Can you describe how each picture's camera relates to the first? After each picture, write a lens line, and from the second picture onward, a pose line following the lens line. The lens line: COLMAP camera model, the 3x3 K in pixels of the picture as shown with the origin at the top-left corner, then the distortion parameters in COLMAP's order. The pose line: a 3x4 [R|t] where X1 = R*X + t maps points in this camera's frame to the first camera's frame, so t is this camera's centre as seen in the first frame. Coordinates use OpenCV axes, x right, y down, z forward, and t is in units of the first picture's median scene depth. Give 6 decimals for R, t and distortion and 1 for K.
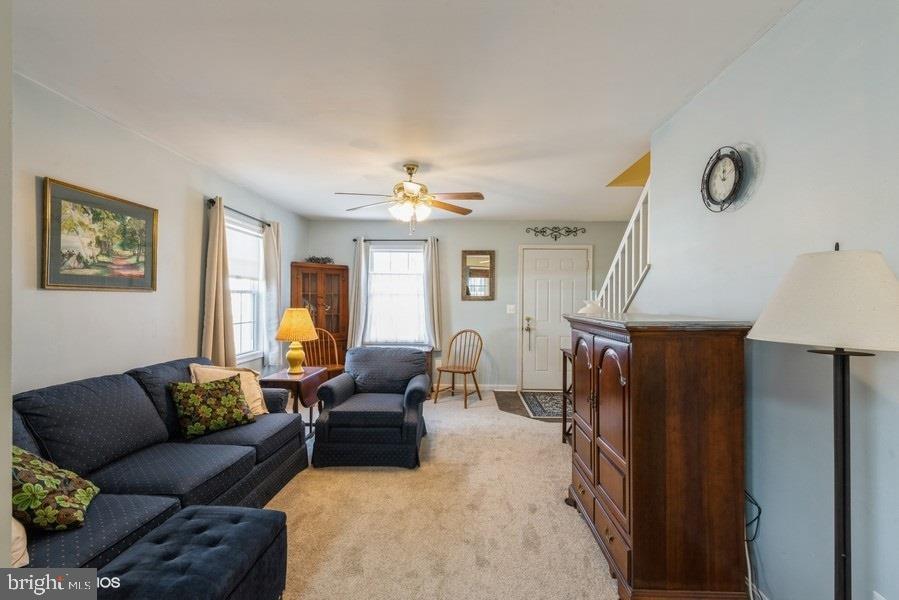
lens RADIAL K [[386.1, 0, 454.8], [0, 386.1, 300.3], [0, 0, 1]] dist [-0.000240, -0.000007]
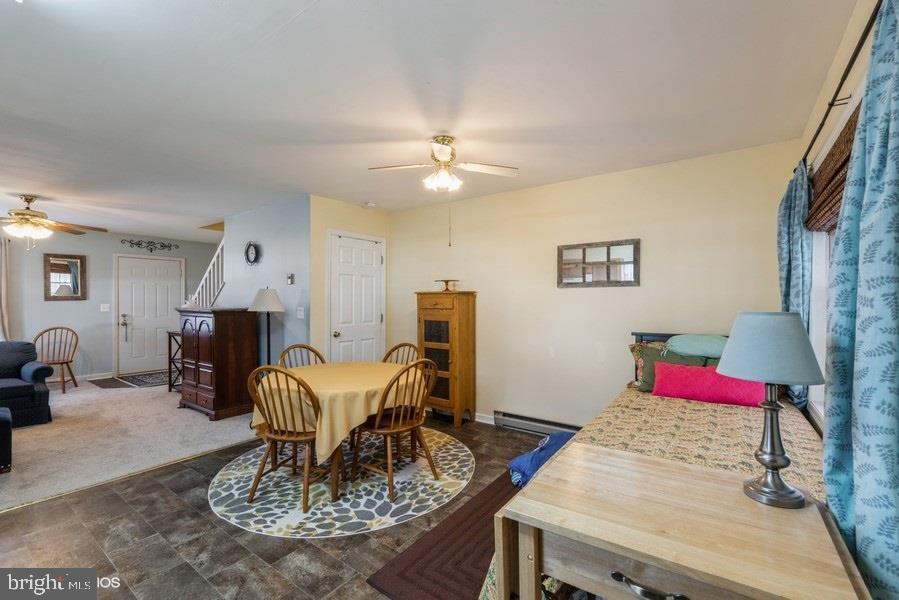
lens RADIAL K [[386.1, 0, 454.8], [0, 386.1, 300.3], [0, 0, 1]] dist [-0.000240, -0.000007]
pose [[0.559211, -0.008603, 0.828980, -0.258461], [0.003369, 0.999961, 0.008104, -0.006065], [-0.829018, -0.001739, 0.559219, -0.588334]]
